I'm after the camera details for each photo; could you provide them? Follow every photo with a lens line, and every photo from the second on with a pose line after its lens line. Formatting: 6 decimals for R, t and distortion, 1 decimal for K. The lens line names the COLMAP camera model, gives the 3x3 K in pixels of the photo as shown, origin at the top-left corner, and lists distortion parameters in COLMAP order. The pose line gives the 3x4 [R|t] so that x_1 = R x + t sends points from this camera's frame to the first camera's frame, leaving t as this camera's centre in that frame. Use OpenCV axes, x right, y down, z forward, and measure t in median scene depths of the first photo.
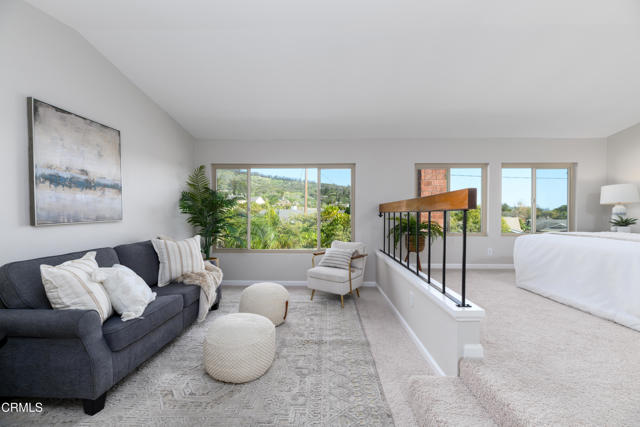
lens RADIAL K [[263.7, 0, 321.1], [0, 263.7, 218.4], [0, 0, 1]] dist [-0.000371, -0.000176]
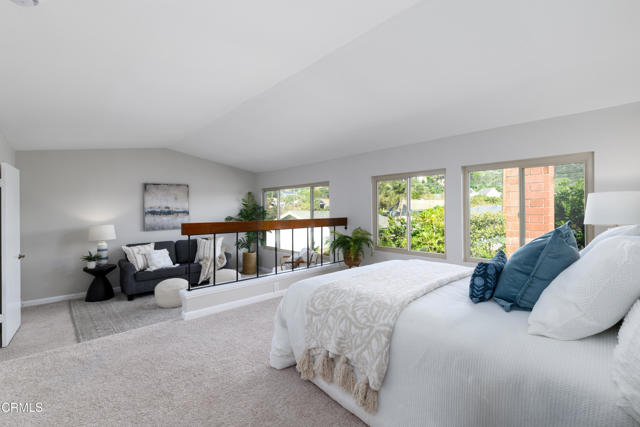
lens RADIAL K [[280.2, 0, 320.0], [0, 280.2, 213.5], [0, 0, 1]] dist [0.001506, 0.000297]
pose [[0.693316, 0.004984, -0.720616, 1.555059], [-0.005373, 0.999984, 0.001747, -0.117148], [0.720613, 0.002660, 0.693332, 0.225385]]
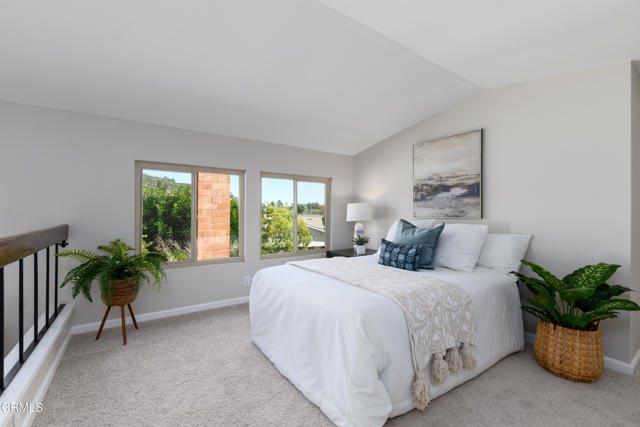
lens RADIAL K [[272.7, 0, 320.0], [0, 272.7, 213.5], [0, 0, 1]] dist [0.000483, 0.000017]
pose [[0.812768, -0.002259, 0.582583, 0.566270], [0.007152, 0.999956, -0.006100, -0.119075], [-0.582543, 0.009125, 0.812748, 0.327960]]
